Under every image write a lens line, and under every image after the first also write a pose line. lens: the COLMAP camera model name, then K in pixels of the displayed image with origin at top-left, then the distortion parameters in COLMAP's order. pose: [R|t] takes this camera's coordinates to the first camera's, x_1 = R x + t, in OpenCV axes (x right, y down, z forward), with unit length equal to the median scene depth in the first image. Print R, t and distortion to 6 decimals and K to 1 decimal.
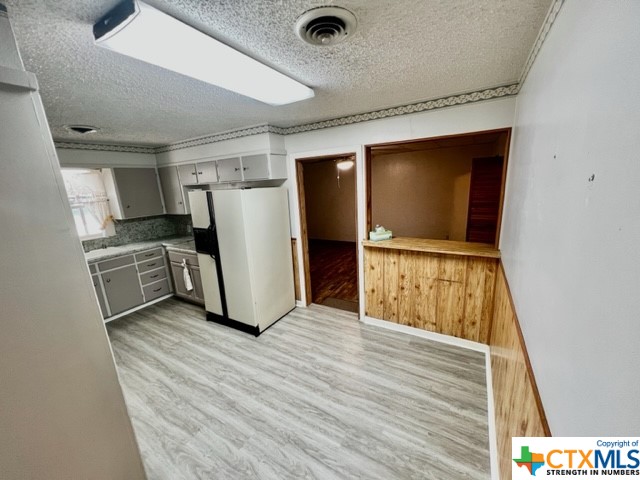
lens RADIAL K [[256.8, 0, 321.4], [0, 256.8, 239.6], [0, 0, 1]] dist [-0.000518, -0.000183]
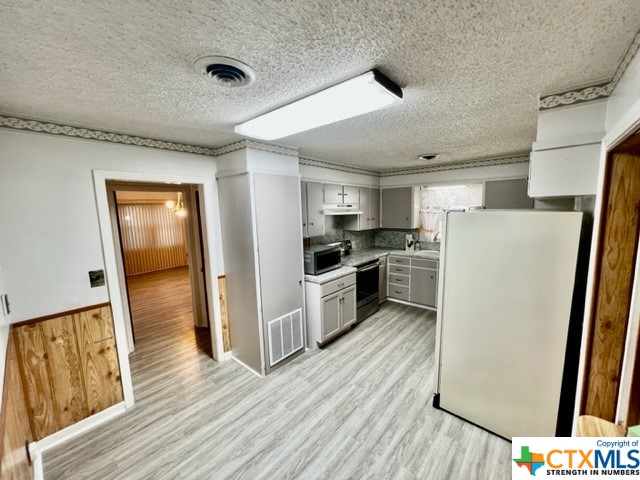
lens RADIAL K [[256.8, 0, 319.7], [0, 256.8, 240.4], [0, 0, 1]] dist [-0.000518, -0.000183]
pose [[-0.184542, 0.180172, -0.966169, 0.488925], [-0.188056, 0.958416, 0.214646, -0.201594], [0.964665, 0.221305, -0.142986, 0.745492]]
